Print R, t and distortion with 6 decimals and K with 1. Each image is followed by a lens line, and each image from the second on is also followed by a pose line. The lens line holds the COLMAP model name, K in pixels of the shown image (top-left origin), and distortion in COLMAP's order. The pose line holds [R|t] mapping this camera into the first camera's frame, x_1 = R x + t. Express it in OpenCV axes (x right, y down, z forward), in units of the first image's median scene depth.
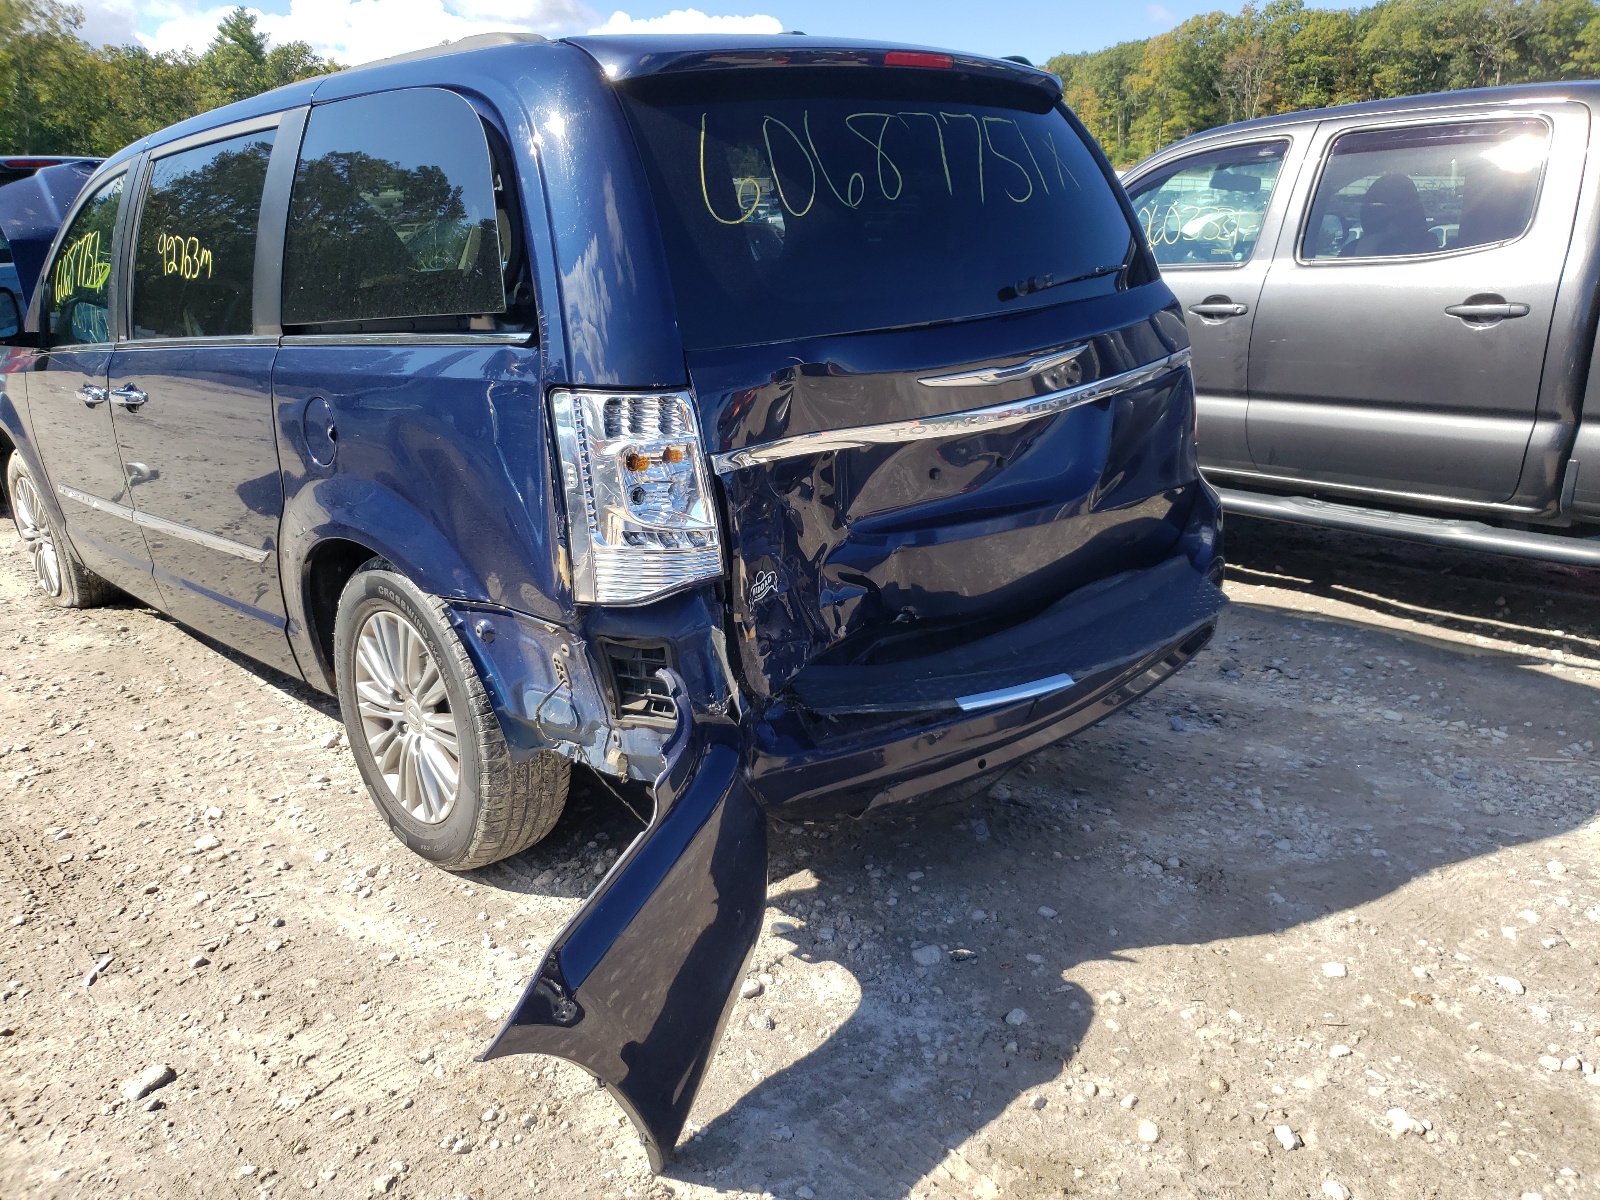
lens RADIAL K [[1202.5, 0, 800.0], [0, 1202.5, 600.0], [0, 0, 1]] dist [-0.042327, 0.084521]
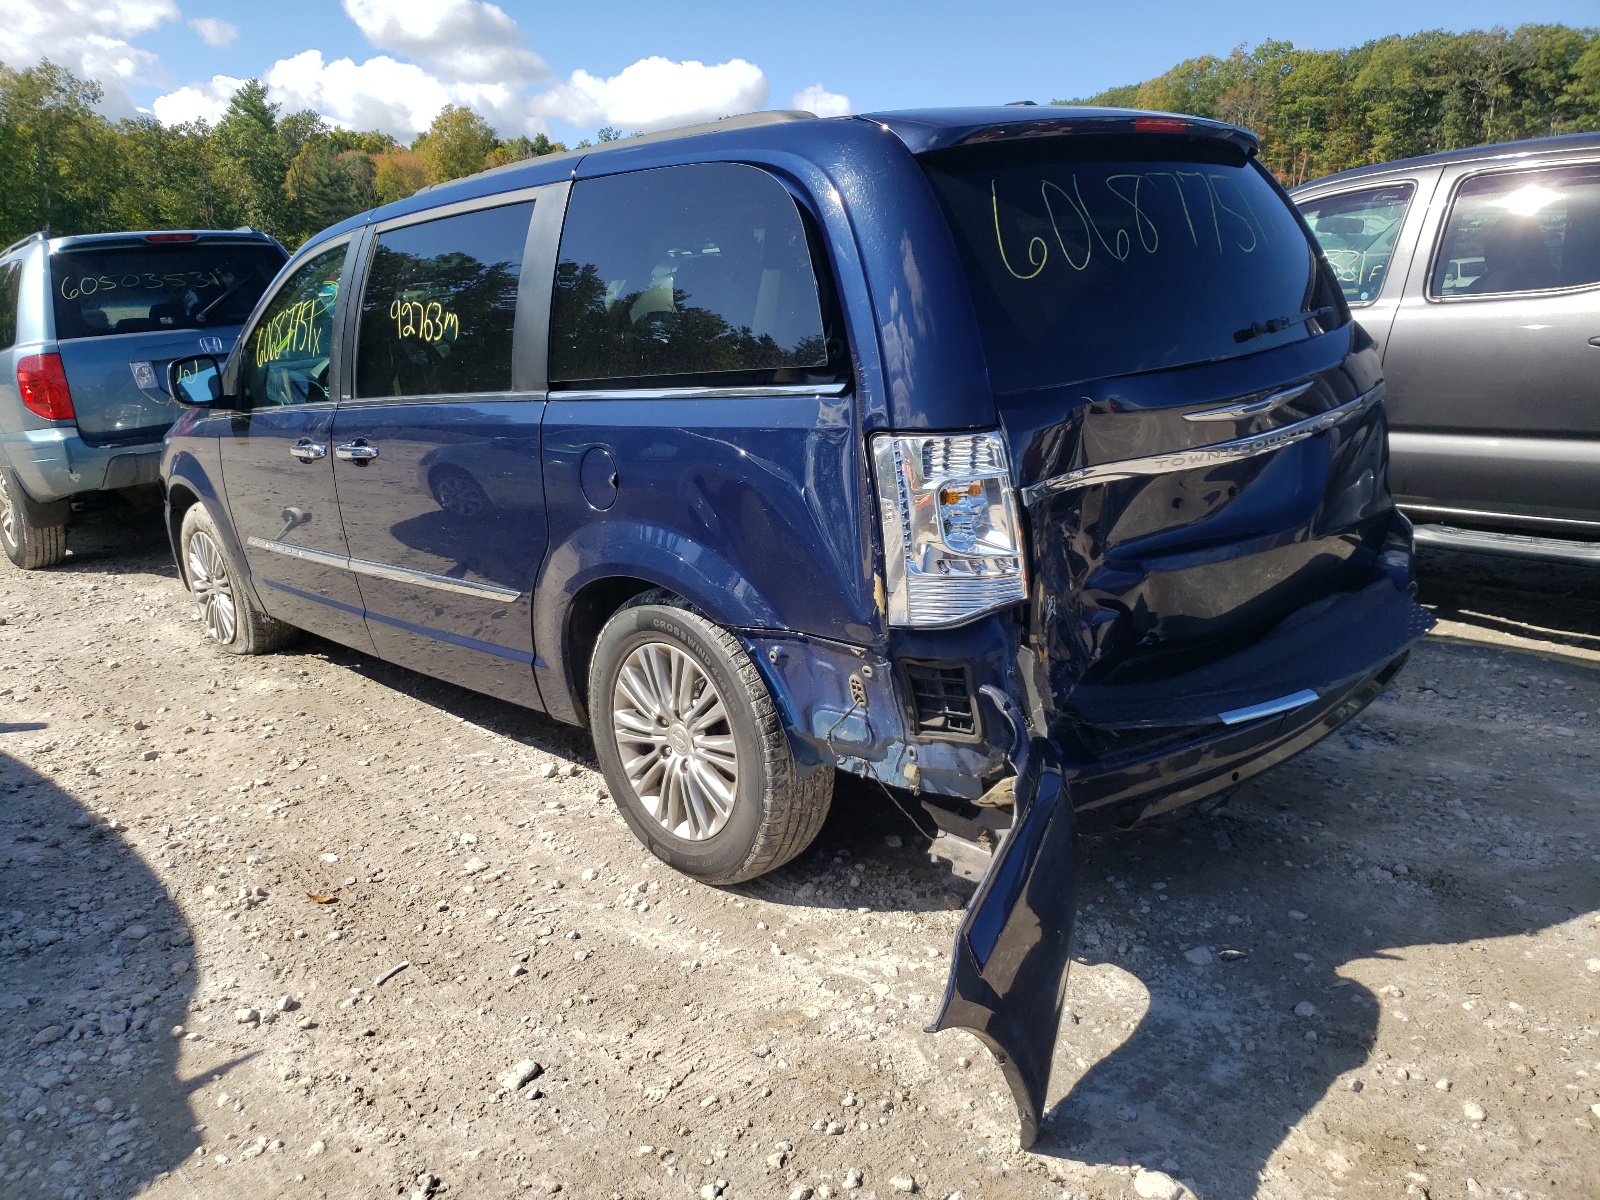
lens RADIAL K [[1187.8, 0, 800.0], [0, 1187.8, 600.0], [0, 0, 1]] dist [0.010122, 0.011377]
pose [[0.999654, -0.019445, -0.017702, -0.221603], [0.018767, 0.999114, -0.037657, 0.015173], [0.018418, 0.037312, 0.999134, -0.073071]]
